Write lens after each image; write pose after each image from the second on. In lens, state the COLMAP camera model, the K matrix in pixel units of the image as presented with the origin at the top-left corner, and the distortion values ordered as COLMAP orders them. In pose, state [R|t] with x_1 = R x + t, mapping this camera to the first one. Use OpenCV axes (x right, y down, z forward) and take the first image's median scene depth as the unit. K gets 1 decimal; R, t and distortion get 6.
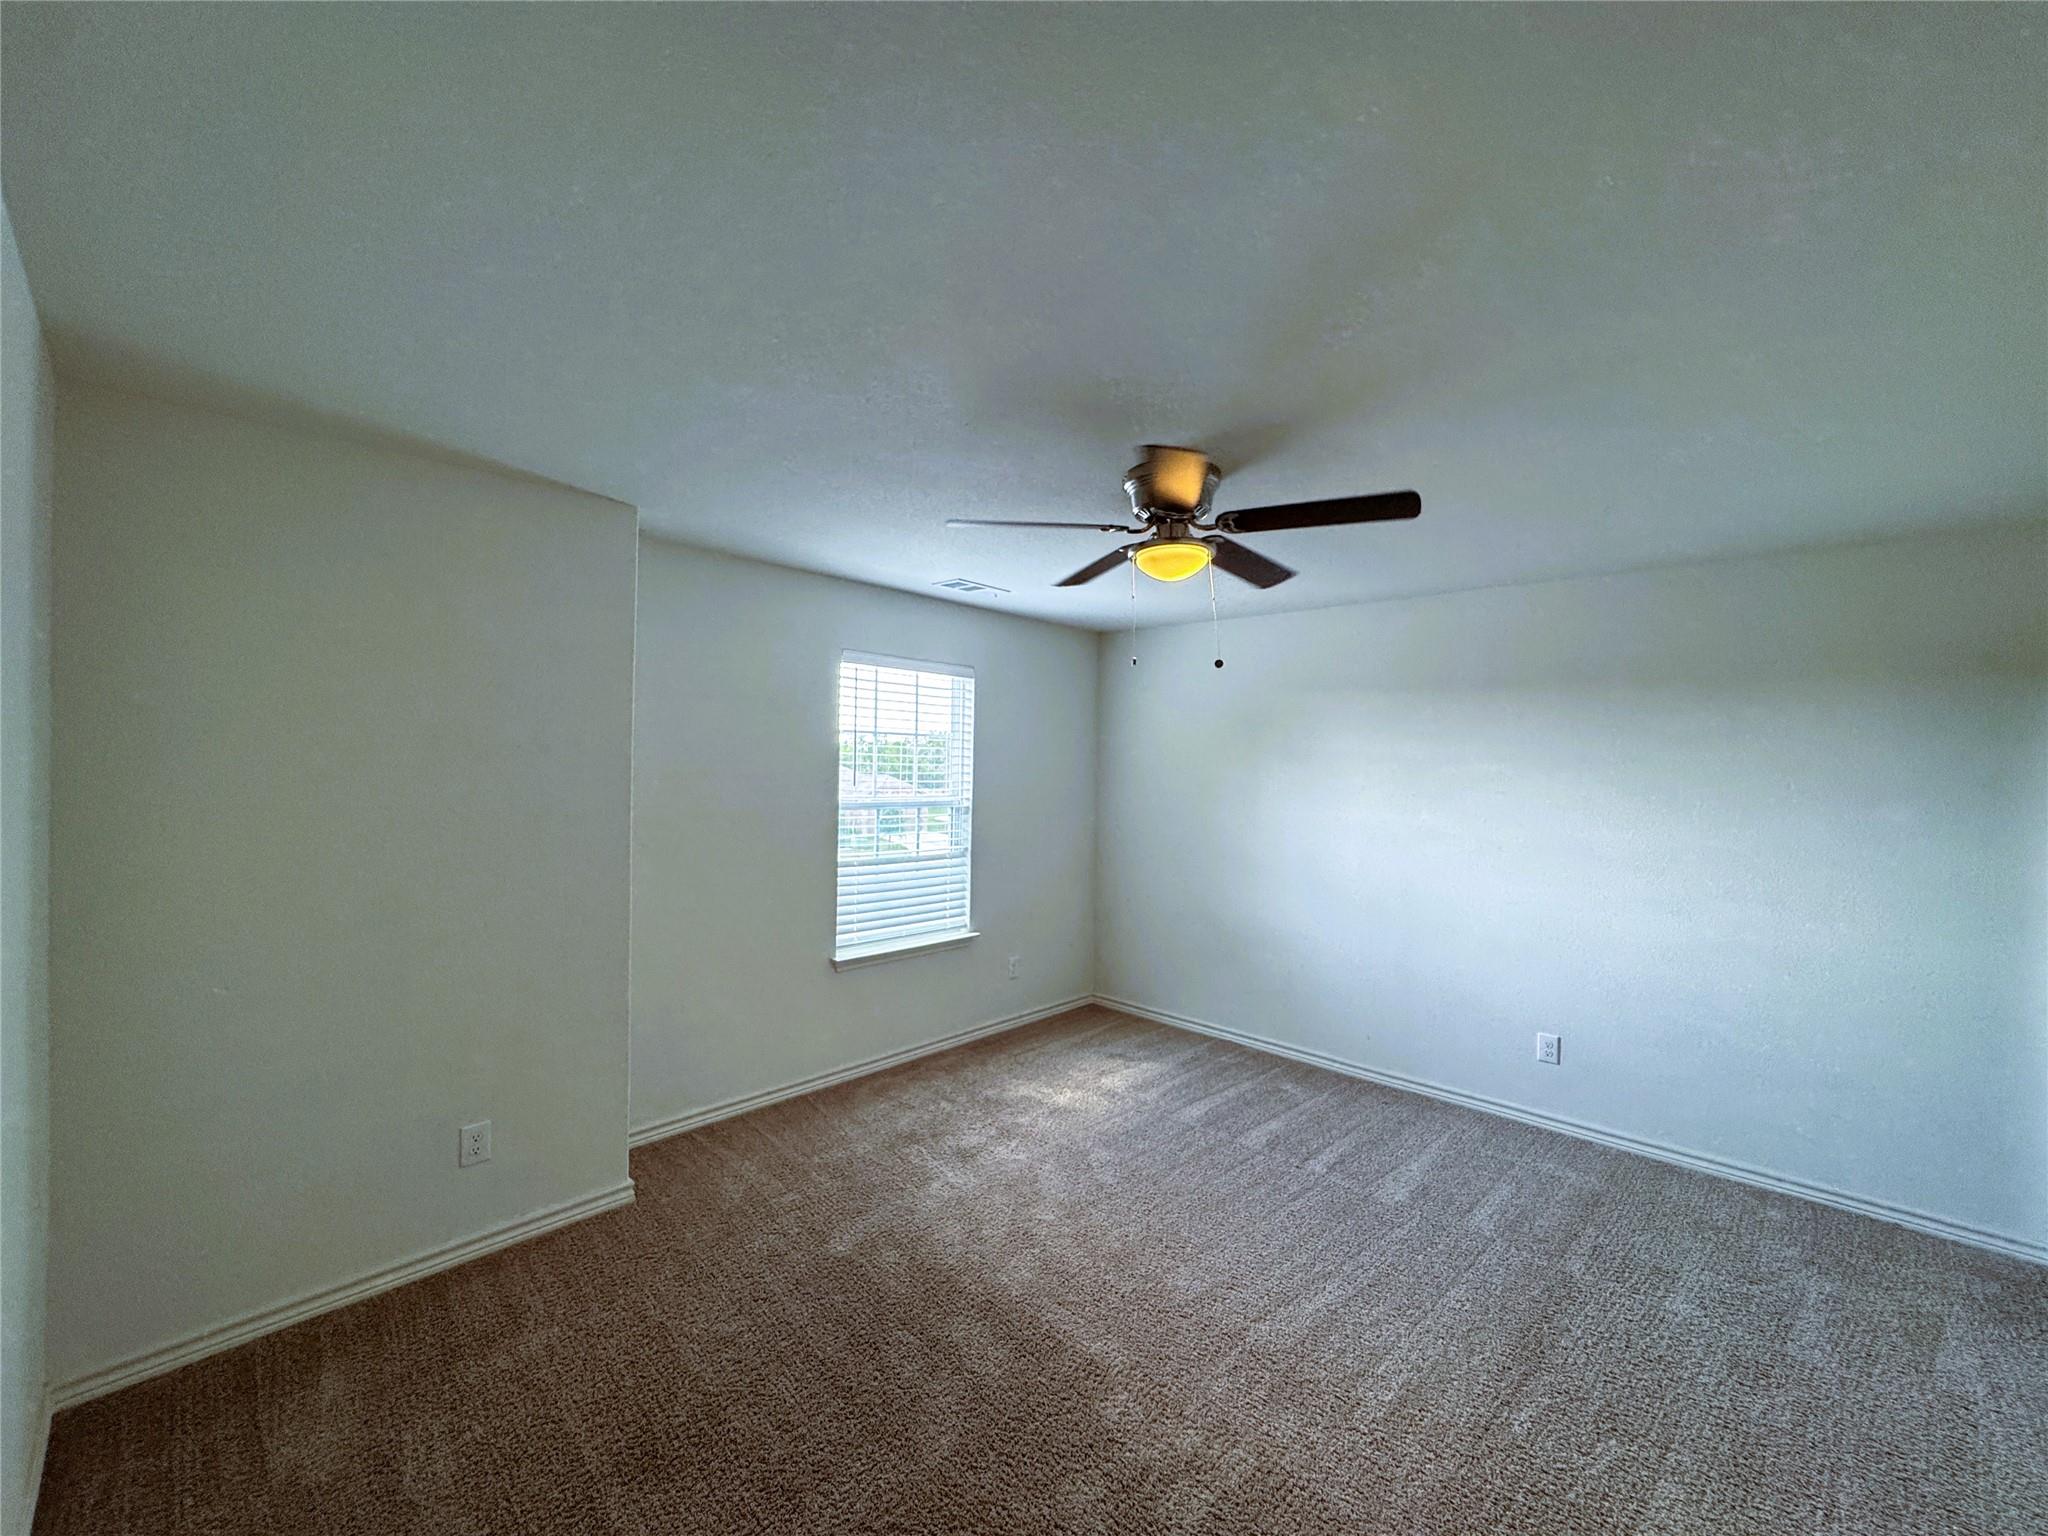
lens RADIAL K [[809.6, 0, 1022.0], [0, 809.6, 772.8], [0, 0, 1]] dist [0.001474, 0.000112]
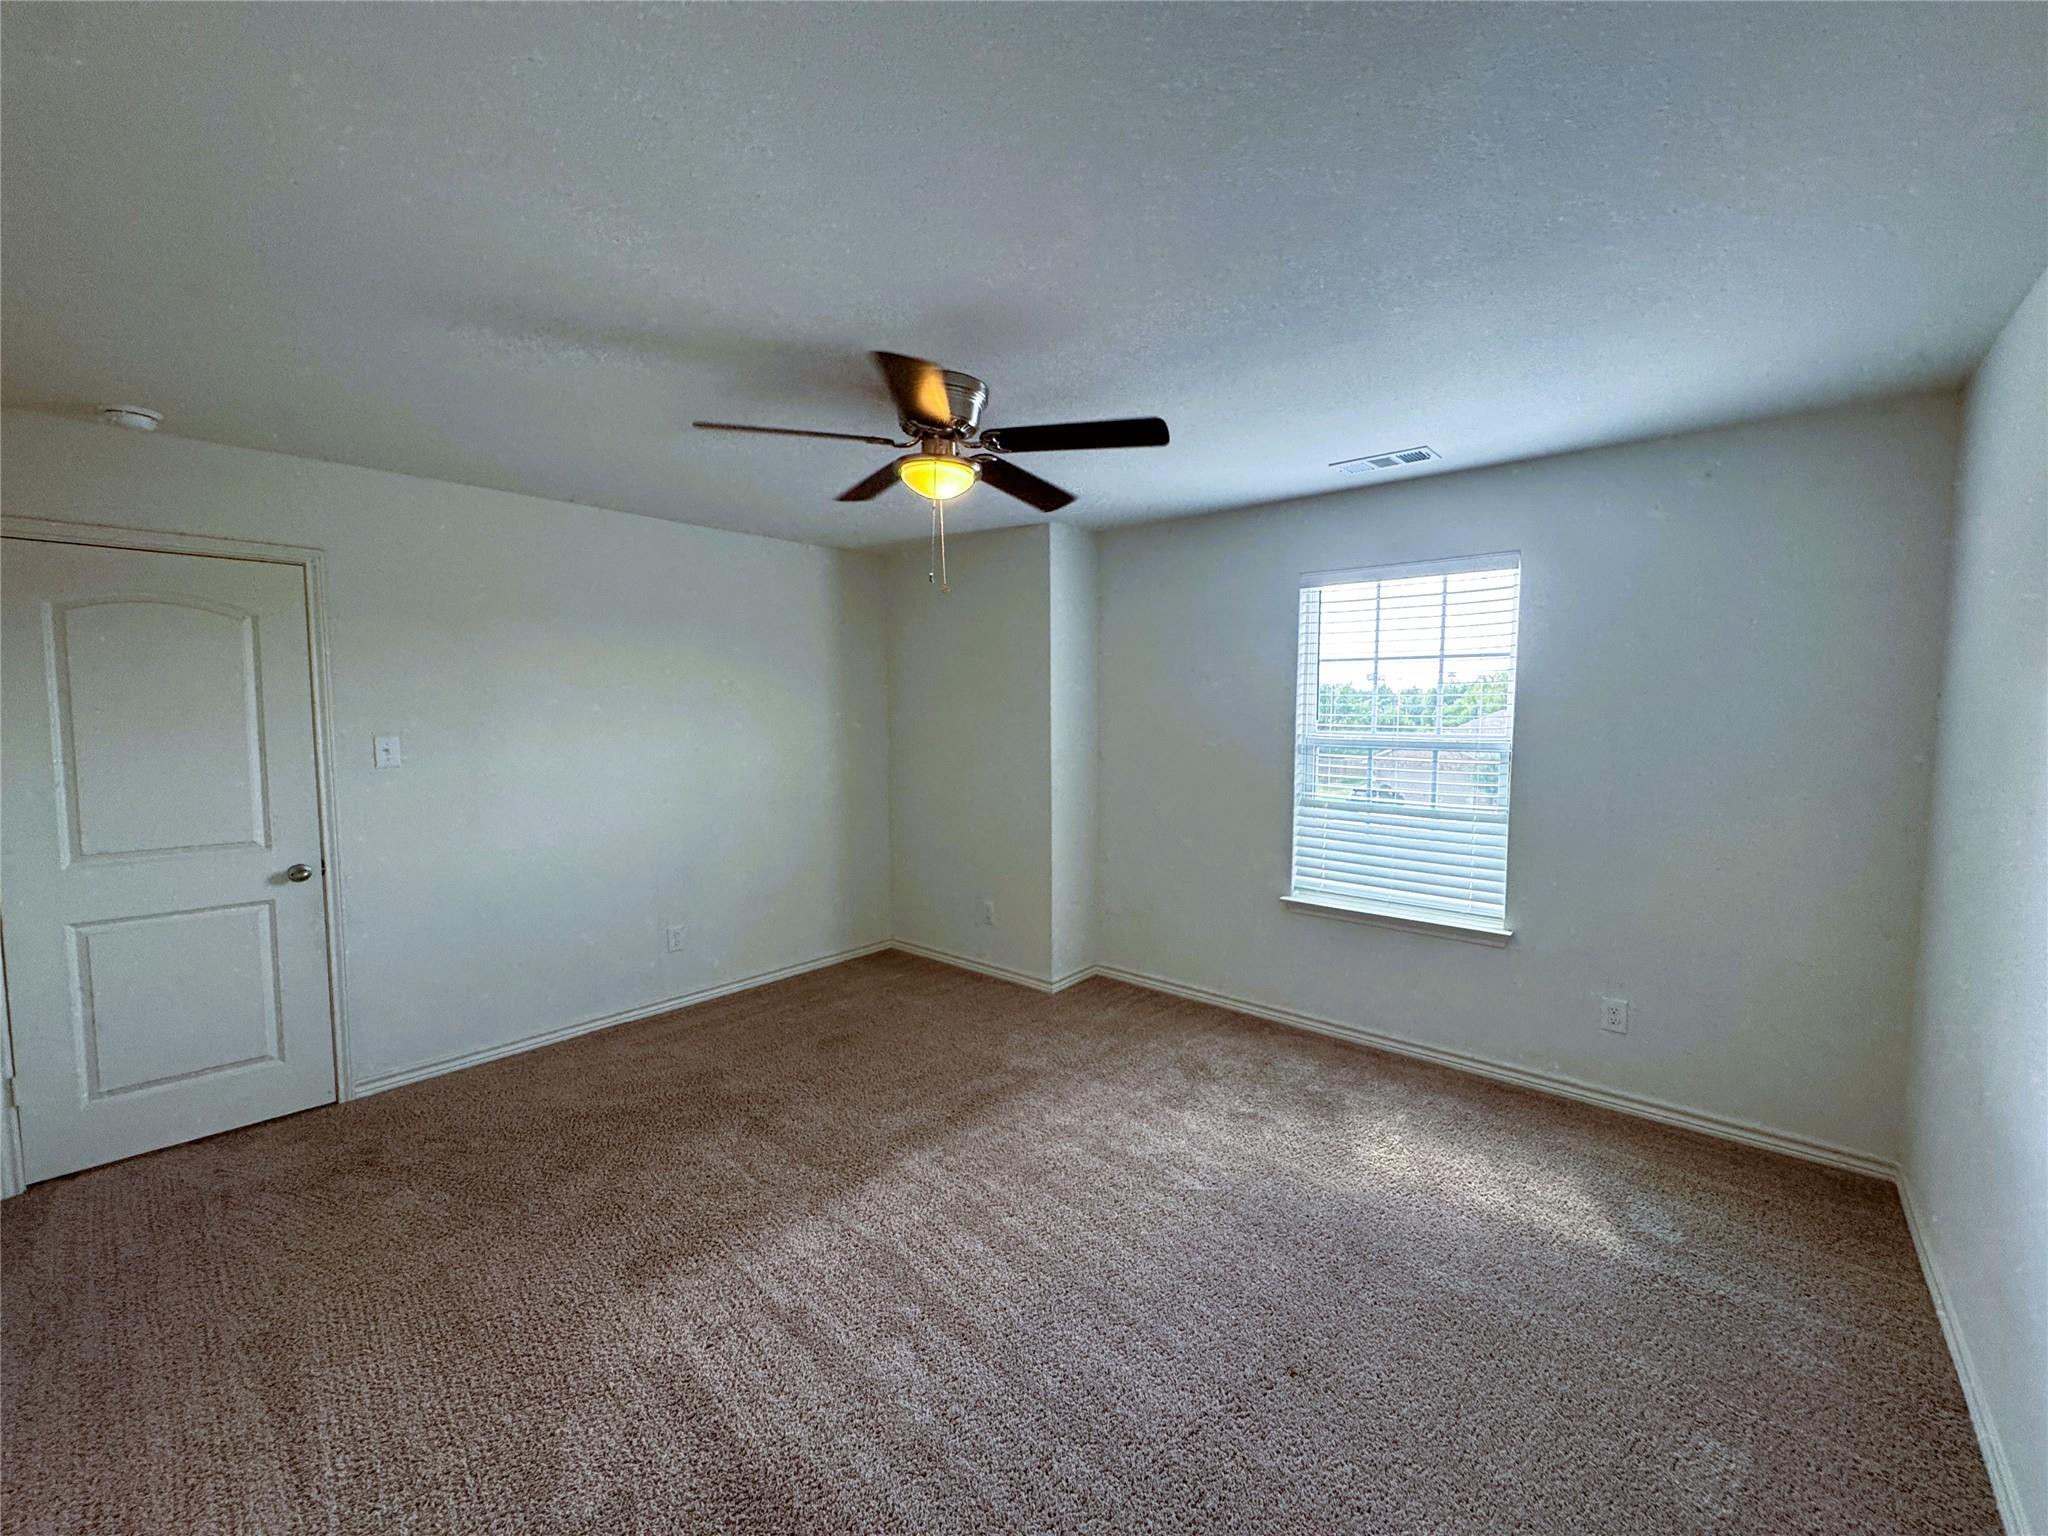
lens RADIAL K [[822.5, 0, 1031.4], [0, 822.5, 762.2], [0, 0, 1]] dist [-0.001270, -0.000288]
pose [[0.045162, 0.048327, -0.997810, 0.723497], [0.000663, 0.998827, 0.048407, 0.018179], [0.998979, -0.002848, 0.045077, 0.635398]]
